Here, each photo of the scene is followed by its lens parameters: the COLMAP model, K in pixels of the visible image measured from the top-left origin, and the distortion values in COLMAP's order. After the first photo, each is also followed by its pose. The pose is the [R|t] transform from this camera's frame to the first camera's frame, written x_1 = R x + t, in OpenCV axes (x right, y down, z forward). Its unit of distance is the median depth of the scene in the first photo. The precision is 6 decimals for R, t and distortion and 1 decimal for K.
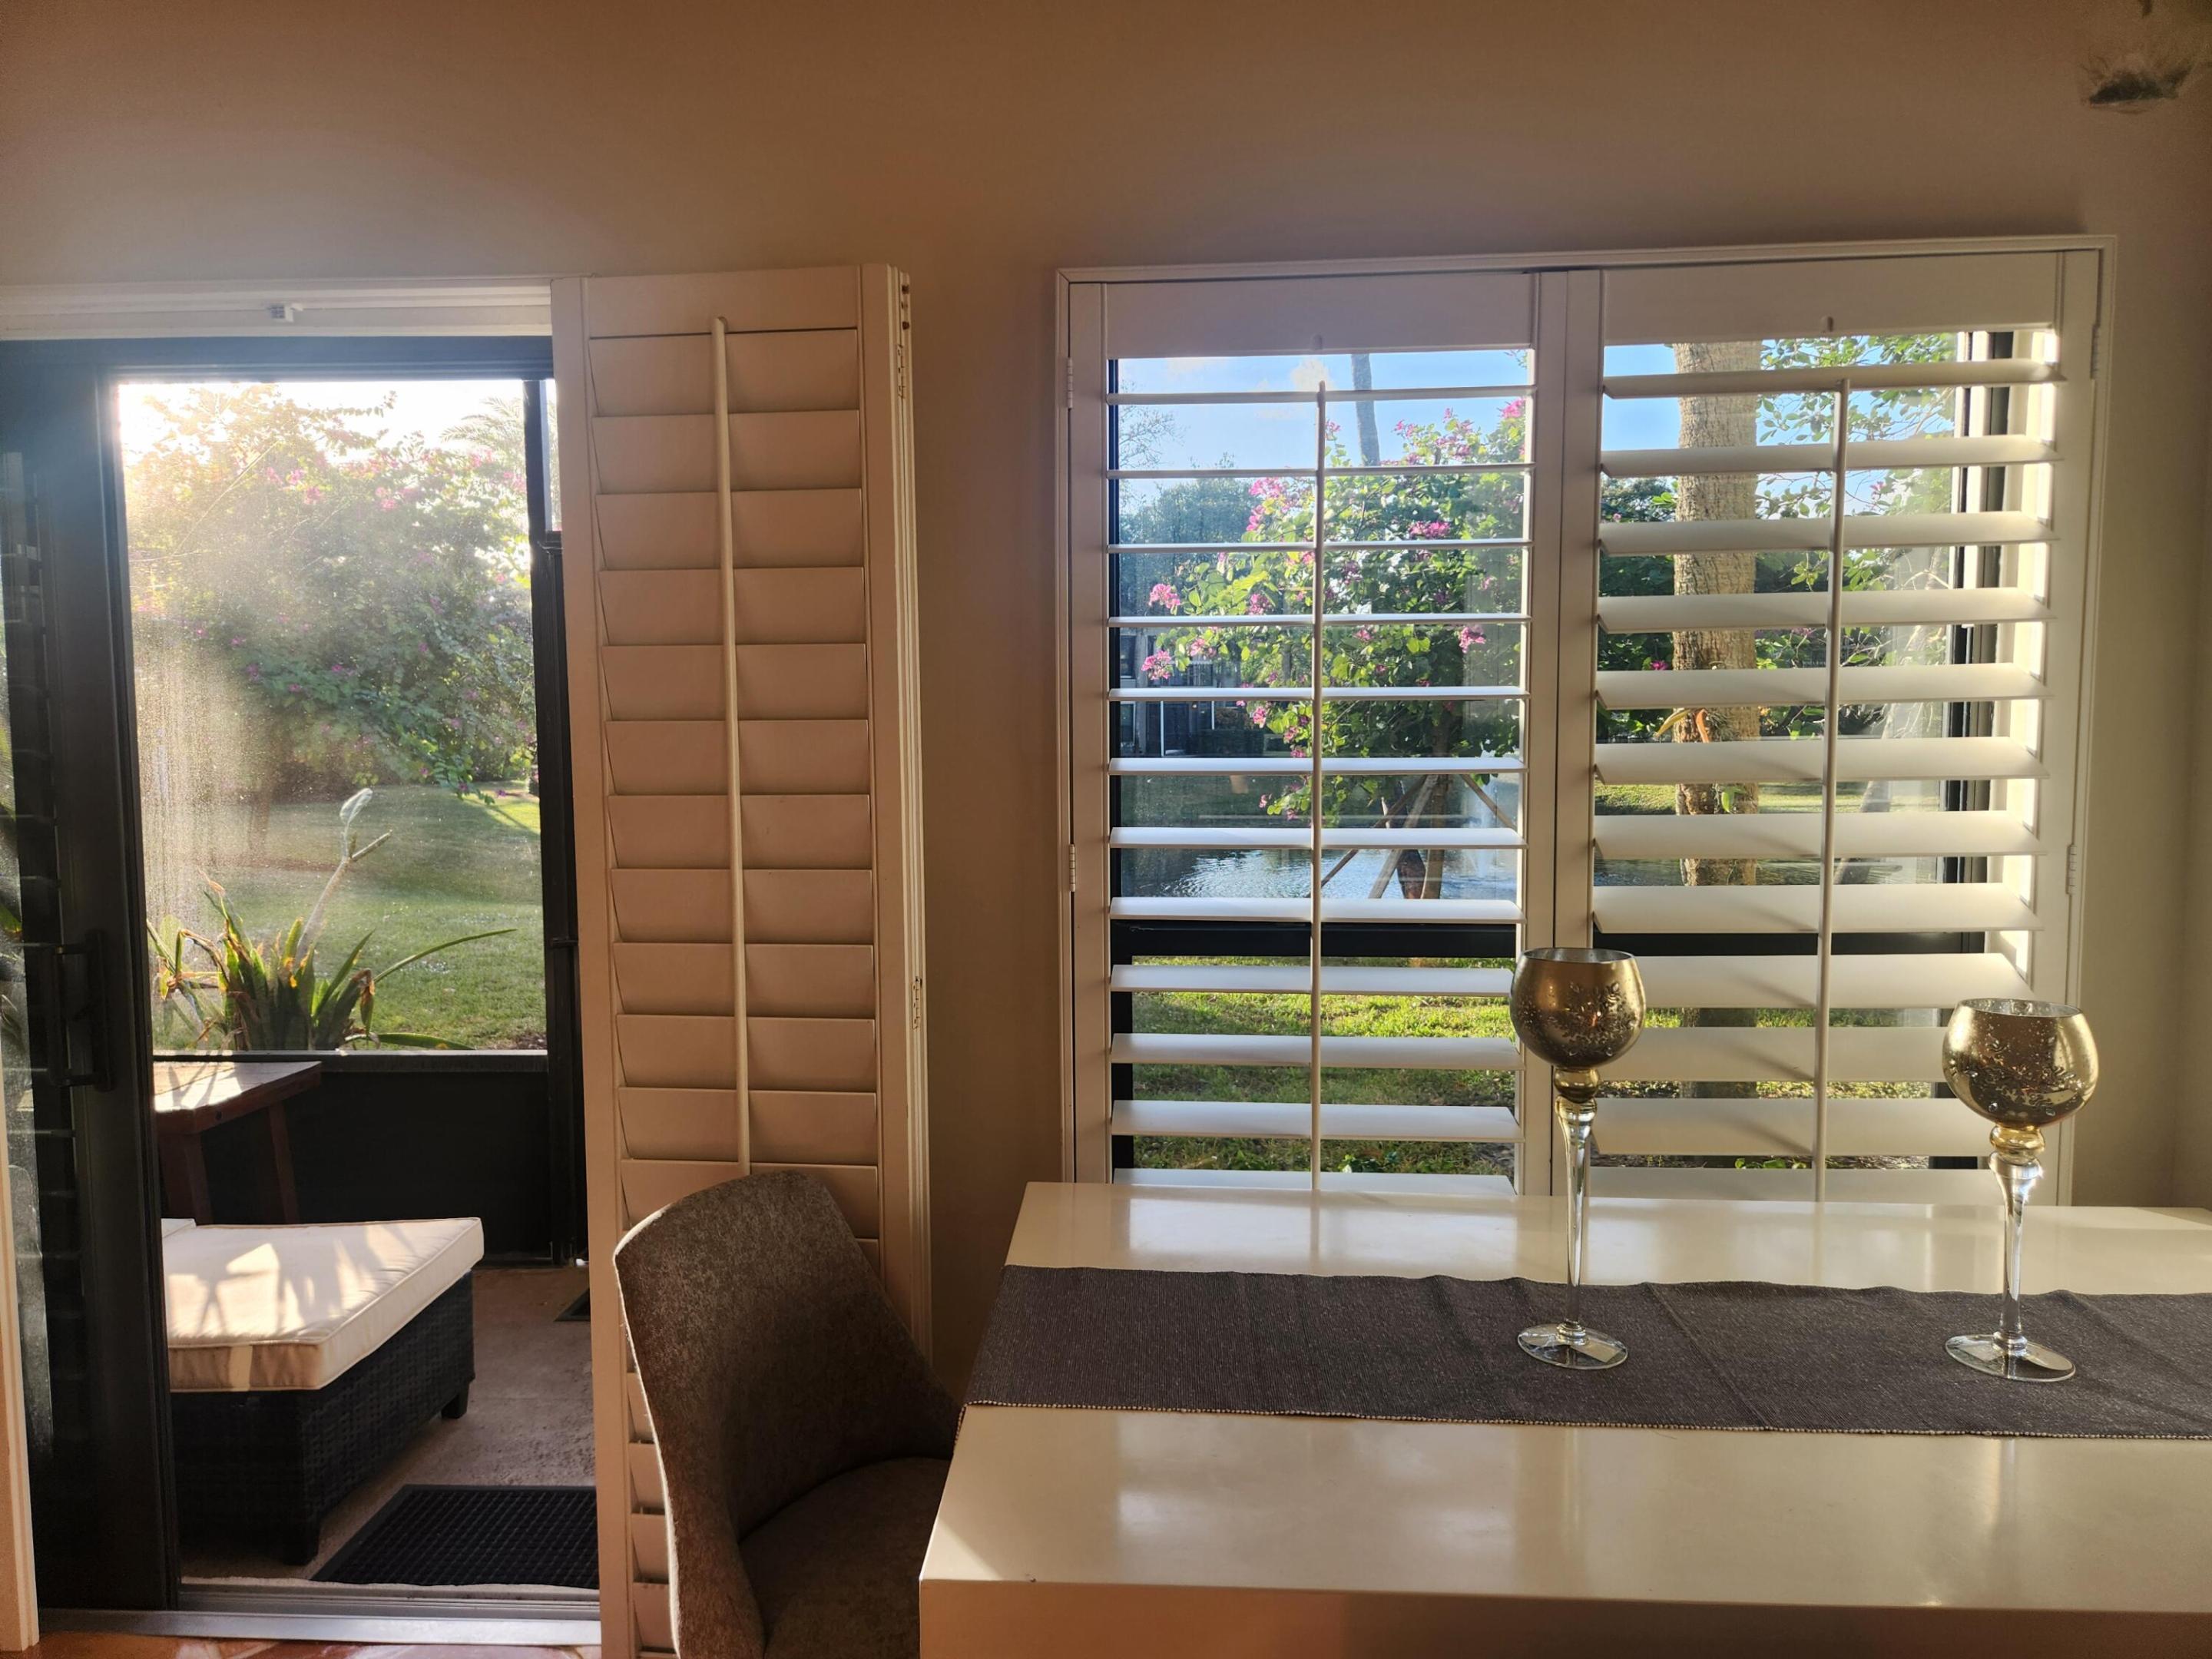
lens RADIAL K [[1470.3, 0, 1089.9], [0, 1470.3, 827.6], [0, 0, 1]] dist [0.070505, -0.053257]
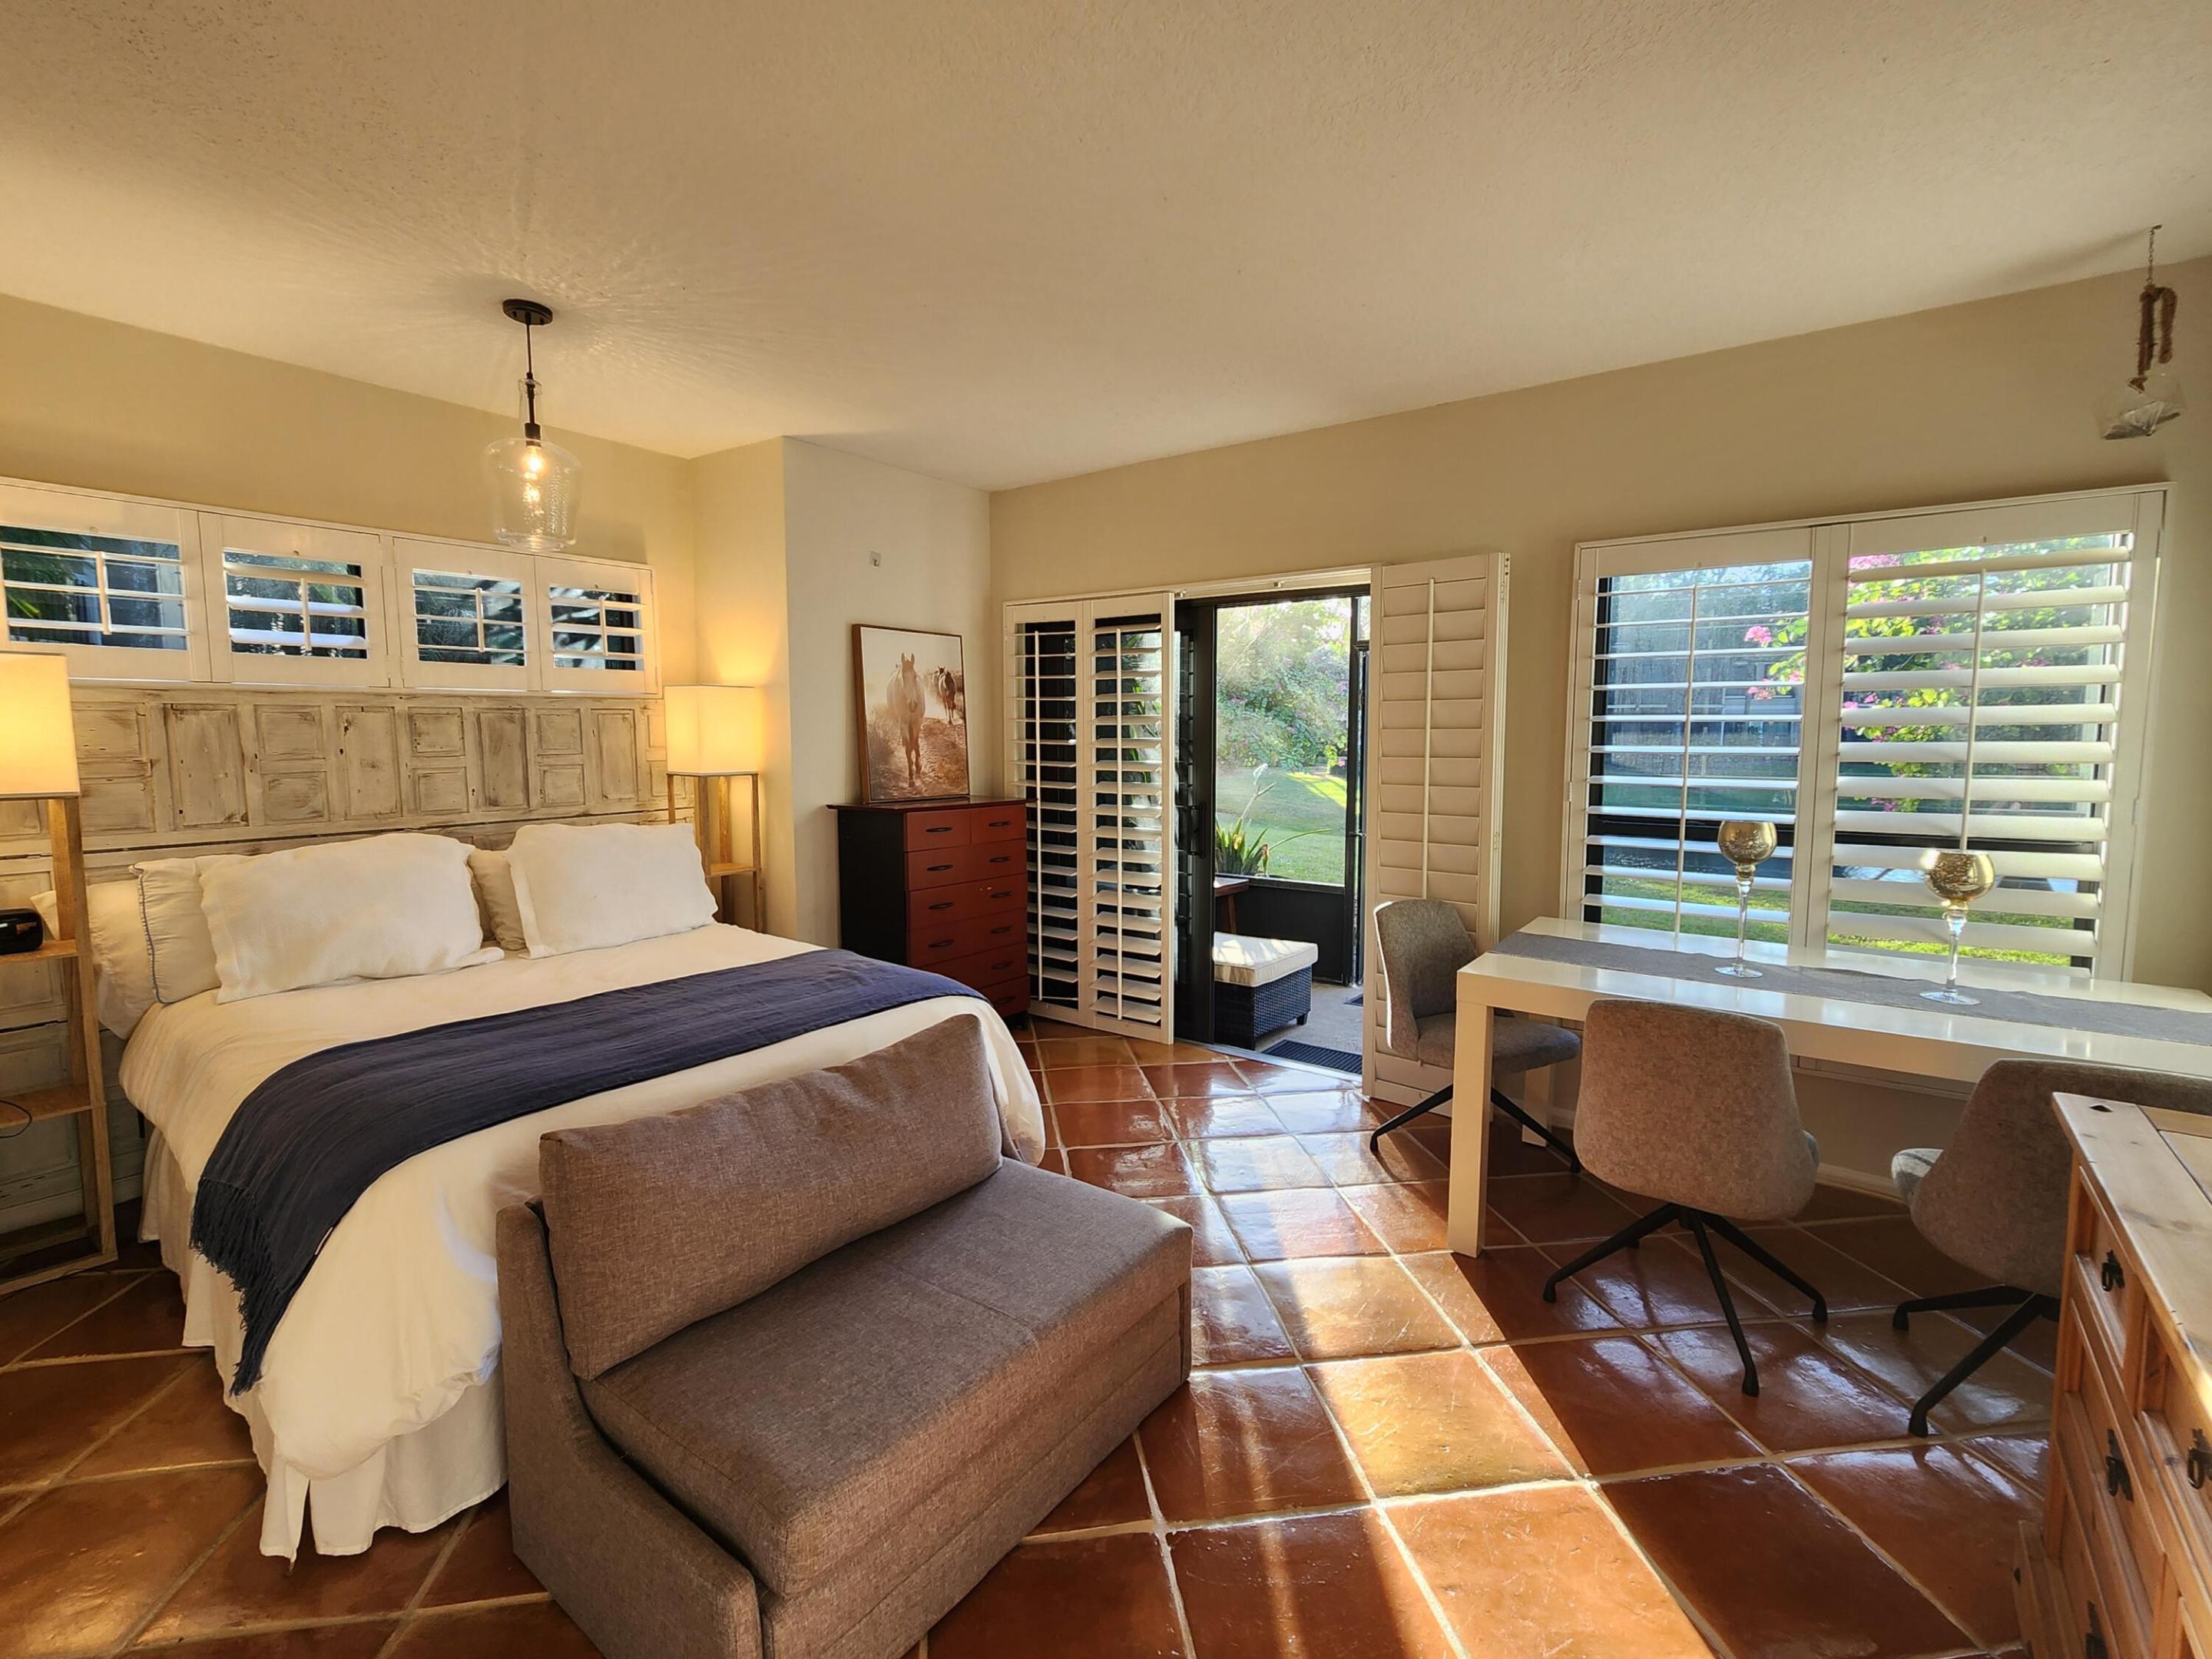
lens RADIAL K [[991.8, 0, 1103.6], [0, 991.8, 816.7], [0, 0, 1]] dist [0.001801, 0.001208]
pose [[0.835466, 0.054564, -0.546827, 0.246169], [-0.046823, 0.998508, 0.028097, 0.060542], [0.547544, 0.002130, 0.836774, -0.783919]]
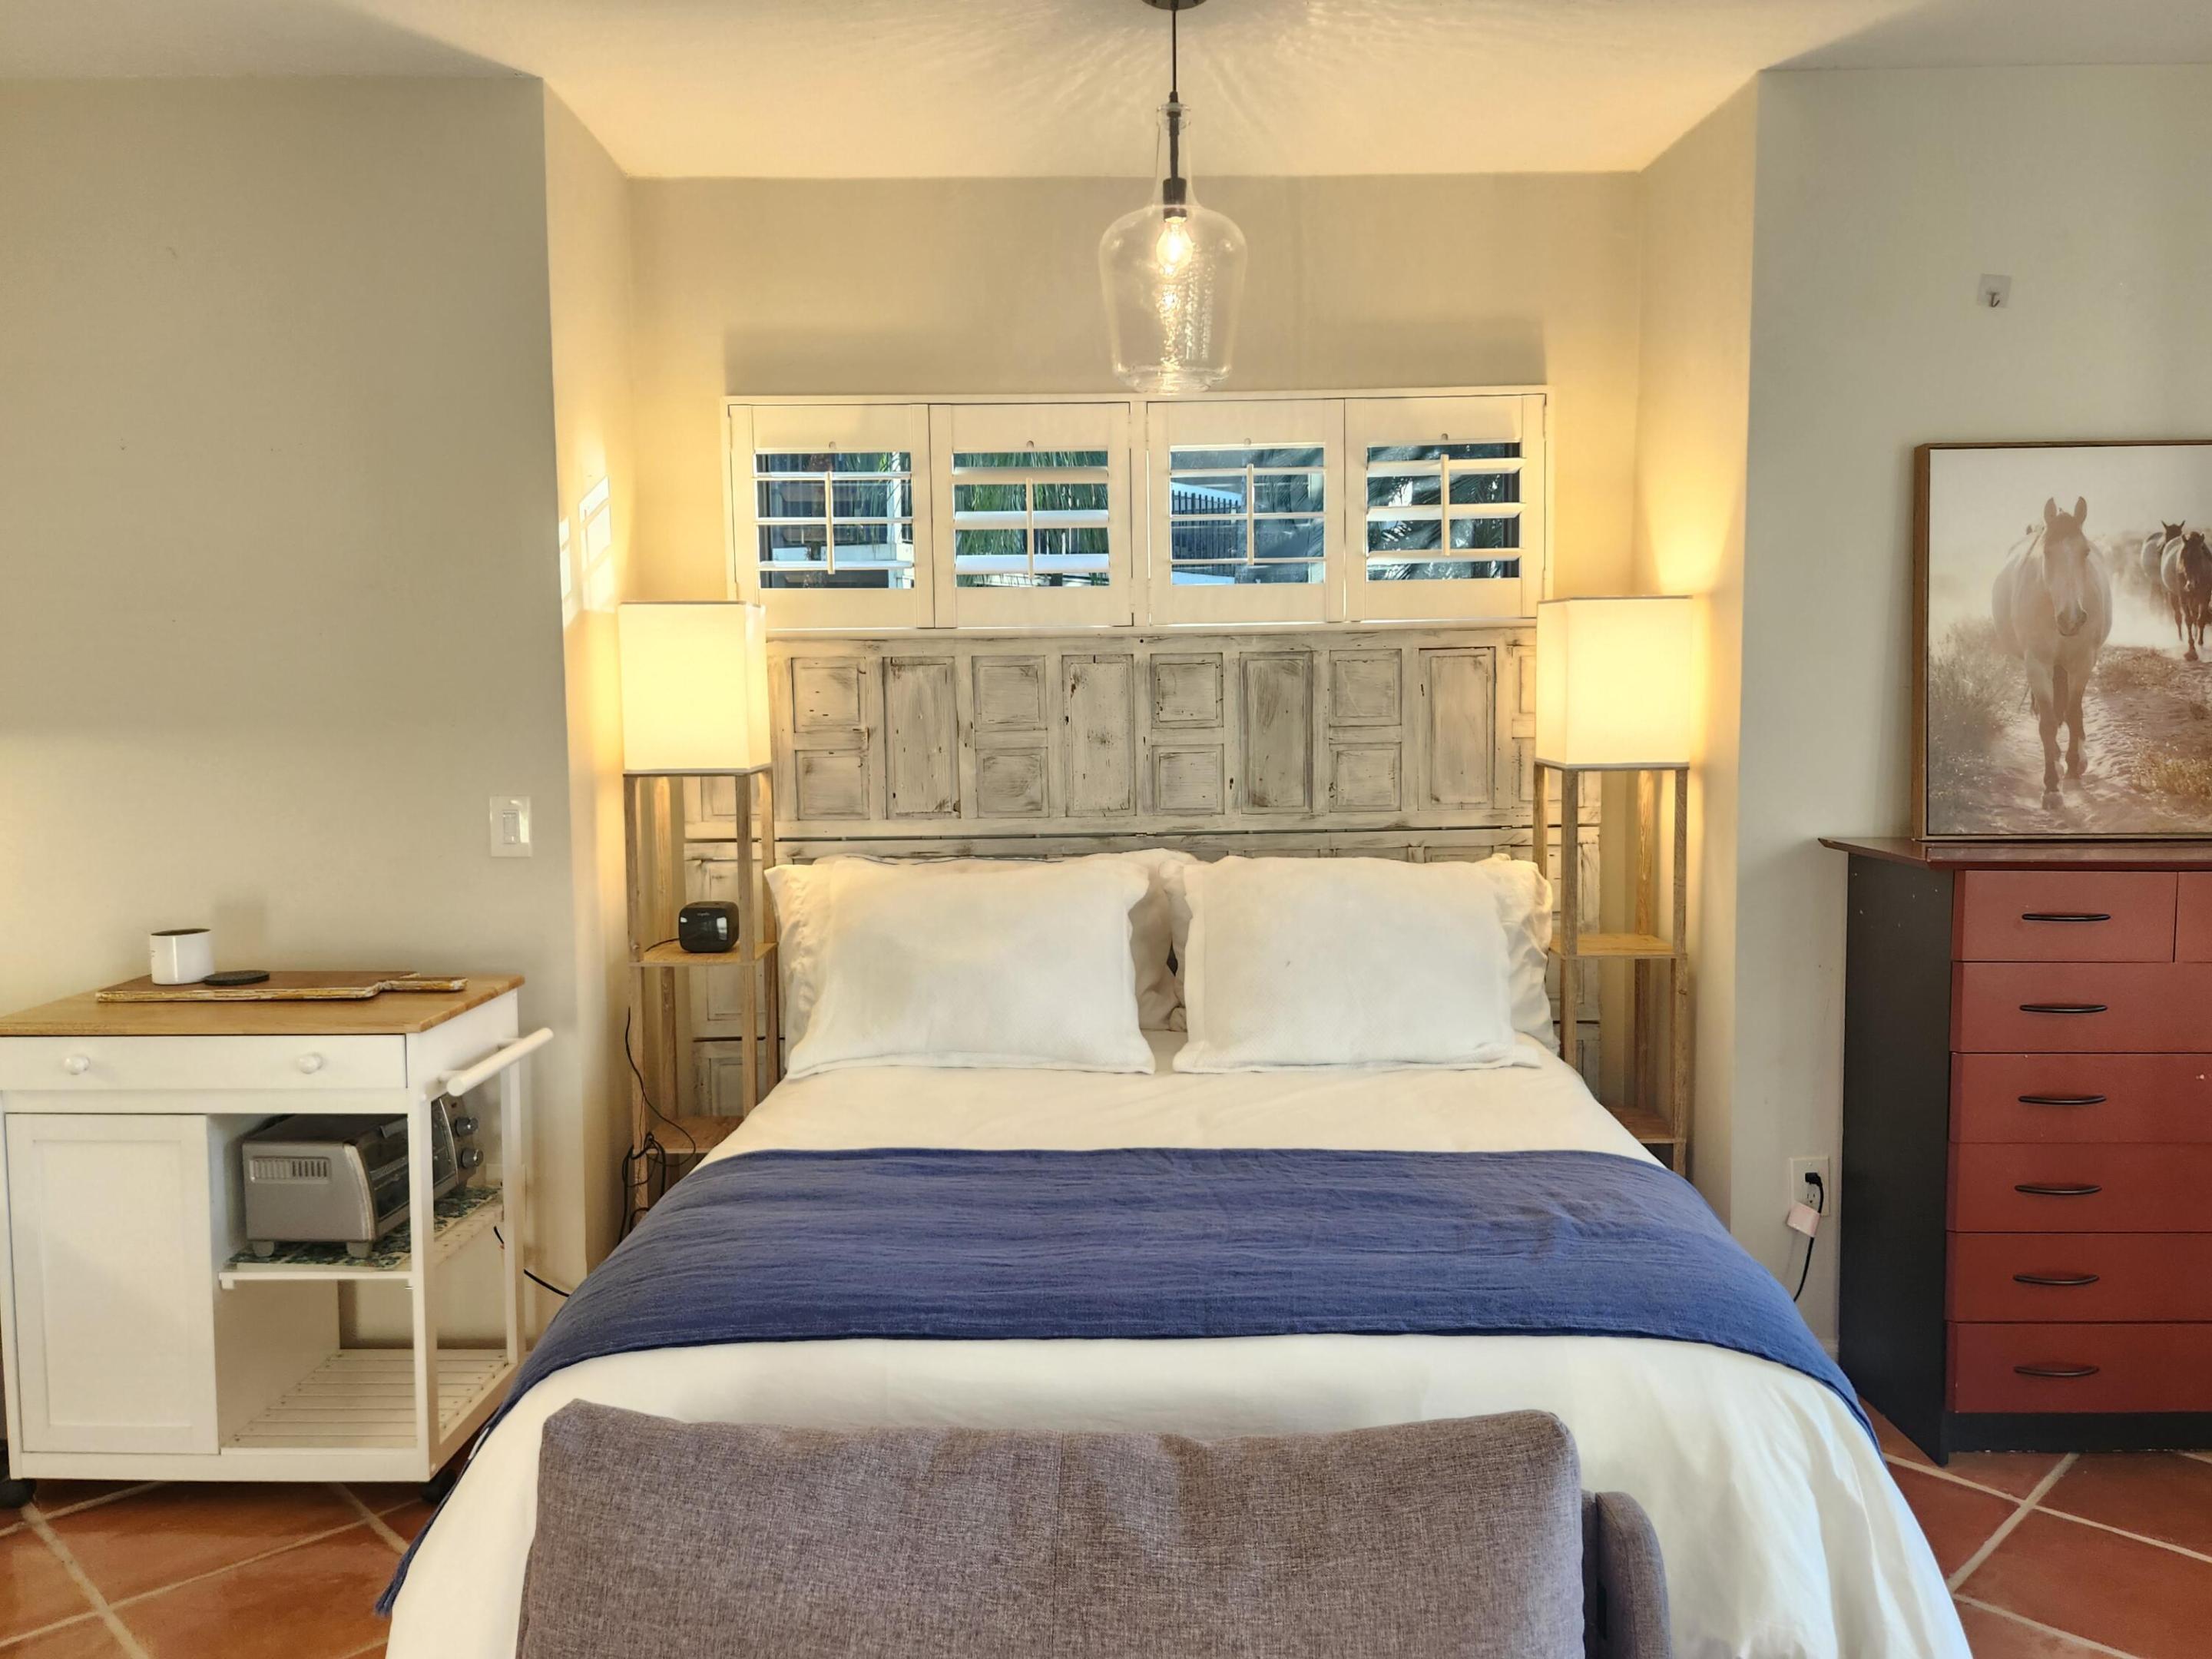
lens RADIAL K [[1644.5, 0, 1111.8], [0, 1644.5, 816.7], [0, 0, 1]] dist [0.081302, -0.076768]
pose [[0.064000, 0.089311, -0.993945, 0.216145], [-0.063644, 0.994325, 0.085247, 0.004371], [0.995918, 0.057803, 0.069321, -0.181722]]
